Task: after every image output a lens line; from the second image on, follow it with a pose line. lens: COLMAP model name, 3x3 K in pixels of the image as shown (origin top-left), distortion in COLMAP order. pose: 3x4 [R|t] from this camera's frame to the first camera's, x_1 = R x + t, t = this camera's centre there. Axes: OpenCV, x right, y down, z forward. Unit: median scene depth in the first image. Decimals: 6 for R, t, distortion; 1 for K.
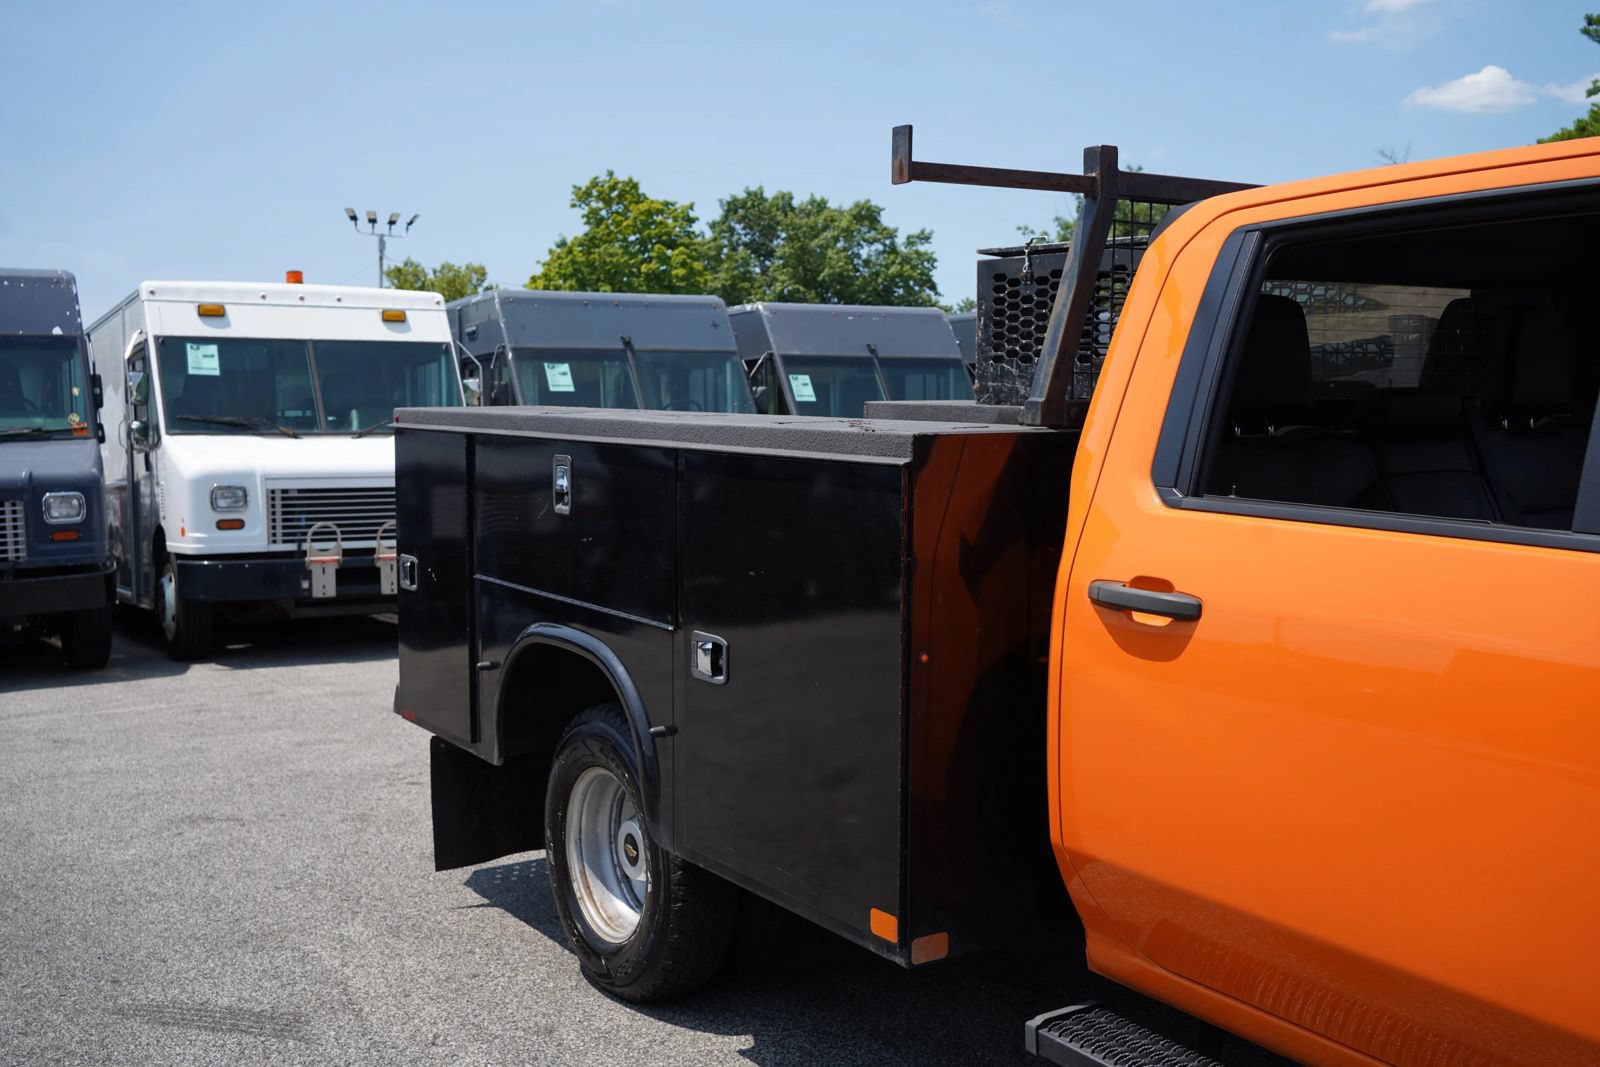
lens RADIAL K [[1608.5, 0, 808.5], [0, 1608.5, 535.4], [0, 0, 1]] dist [-0.037606, 0.184937]
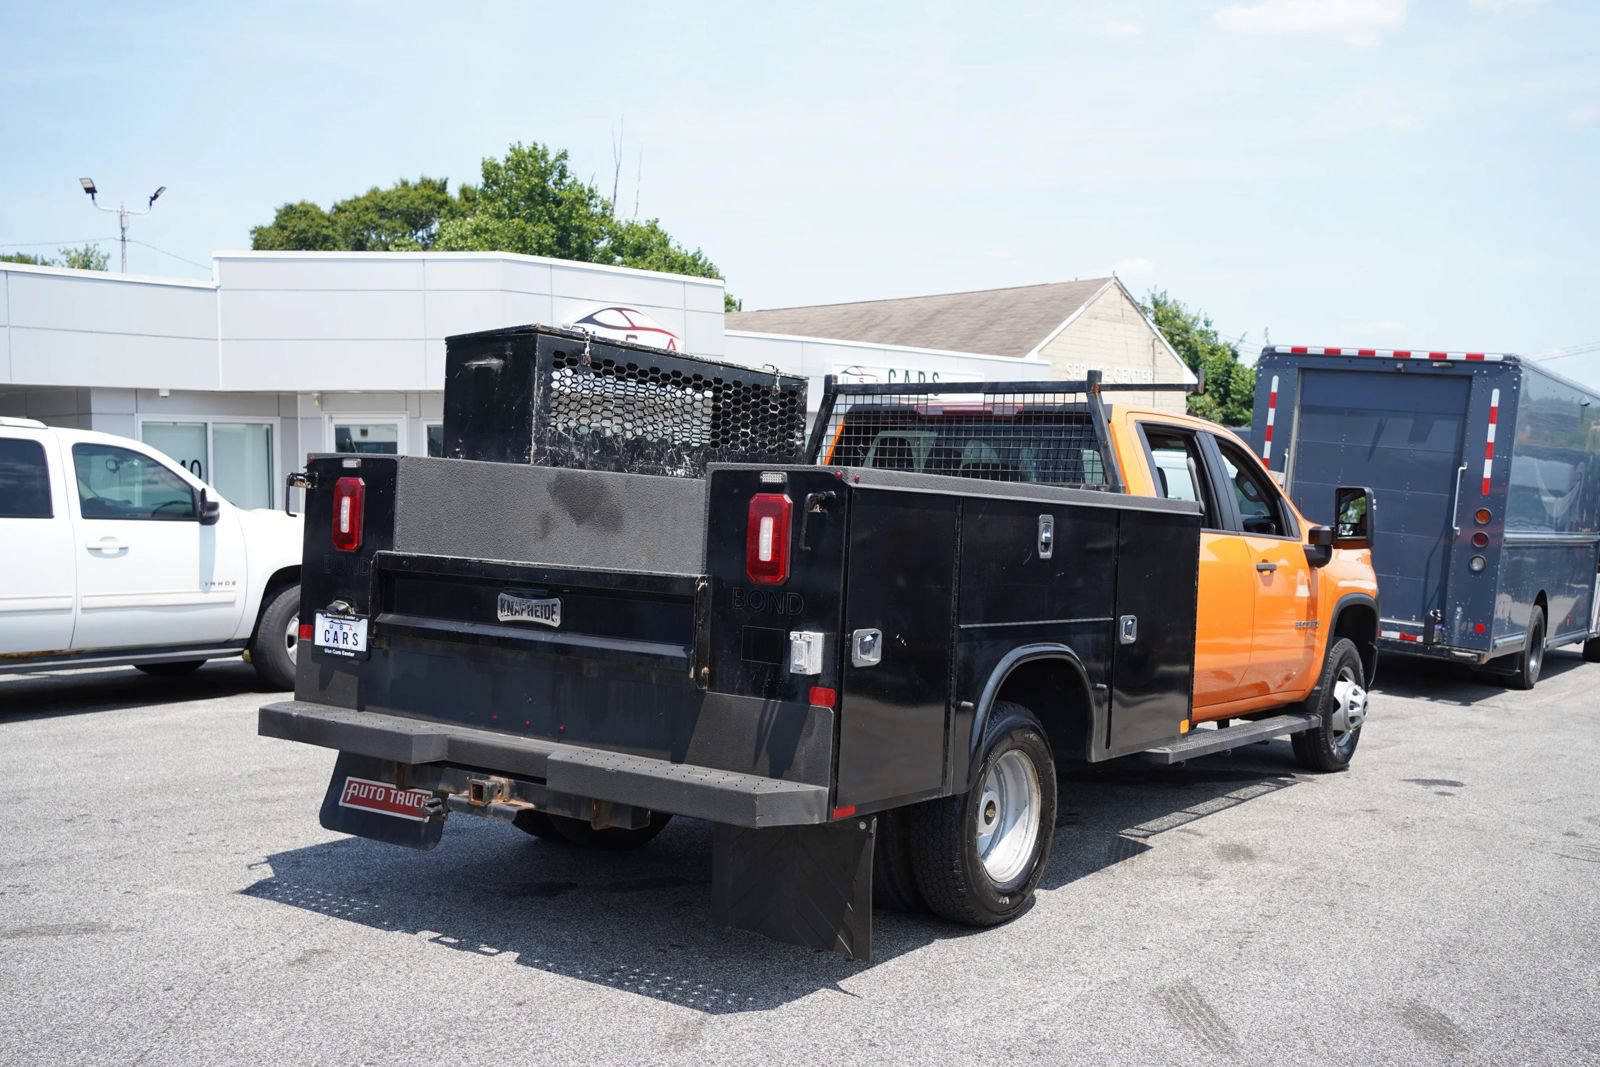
lens RADIAL K [[1608.5, 0, 808.5], [0, 1608.5, 535.4], [0, 0, 1]] dist [-0.037606, 0.184937]
pose [[-0.359607, -0.027054, 0.932712, -0.464240], [0.044358, 0.997954, 0.046049, -0.035961], [-0.932049, 0.057932, -0.357671, 0.577690]]
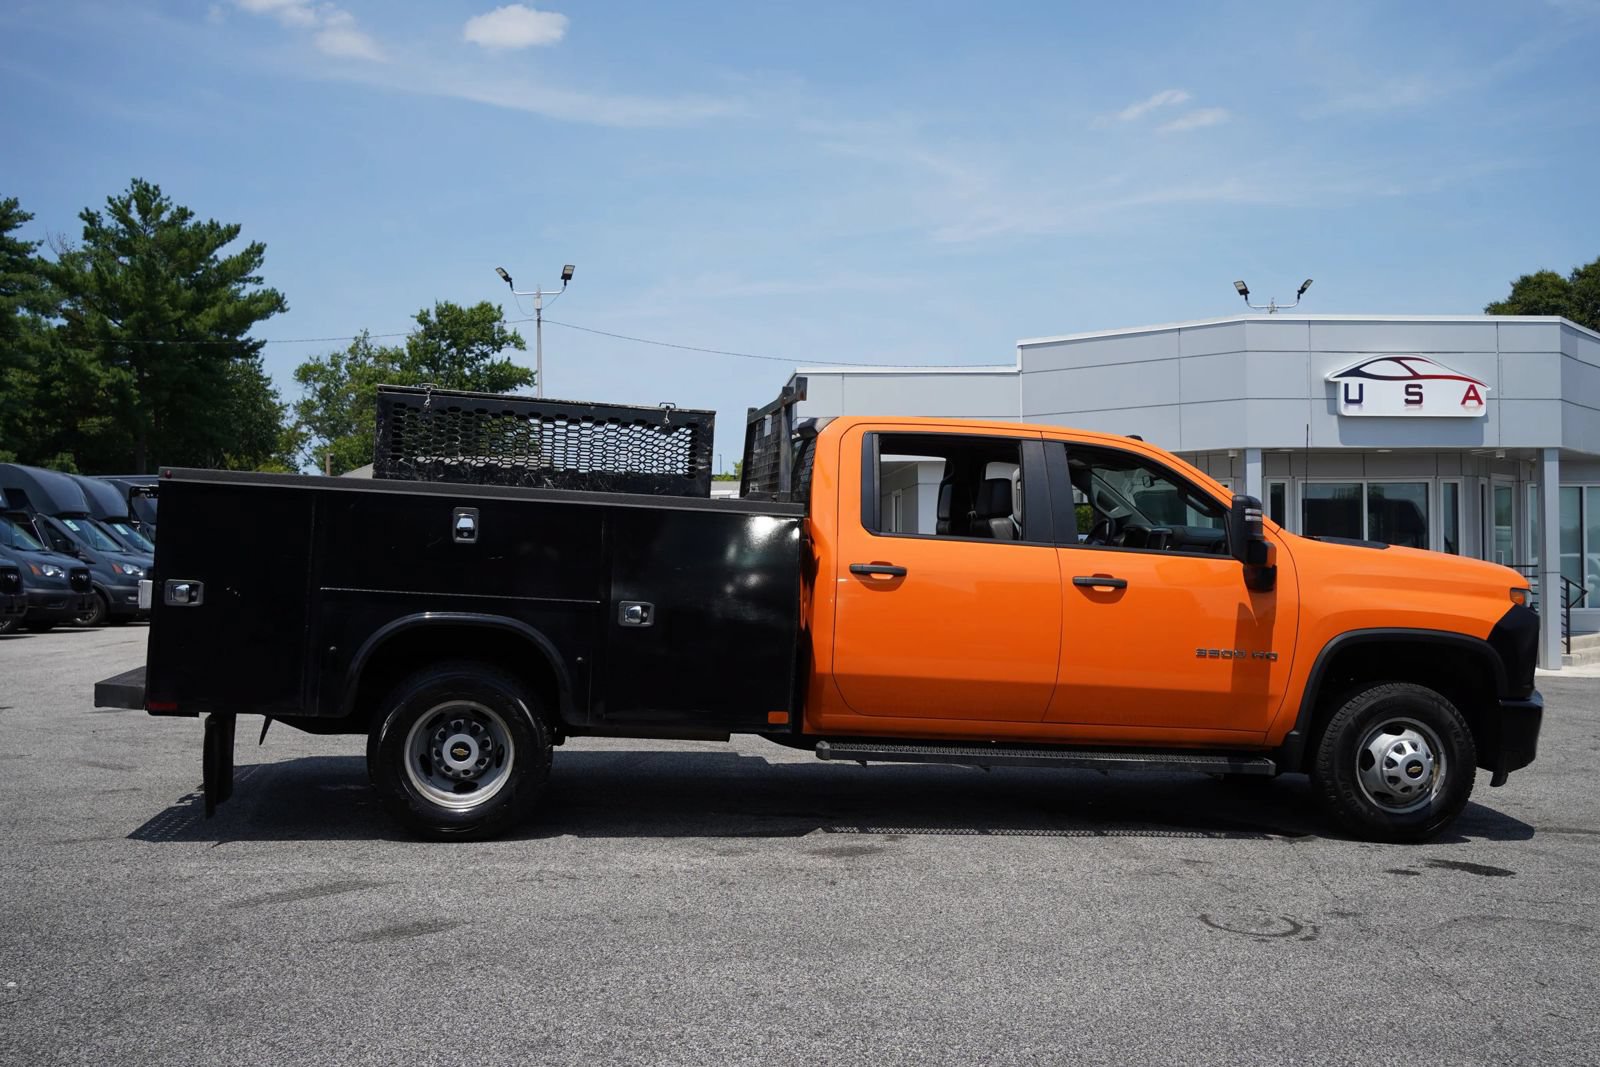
lens RADIAL K [[1608.5, 0, 808.5], [0, 1608.5, 535.4], [0, 0, 1]] dist [-0.037606, 0.184937]
pose [[0.423264, 0.022899, 0.905717, -0.520011], [0.035827, 0.998476, -0.041987, 0.020998], [-0.905298, 0.050221, 0.421798, -0.005618]]
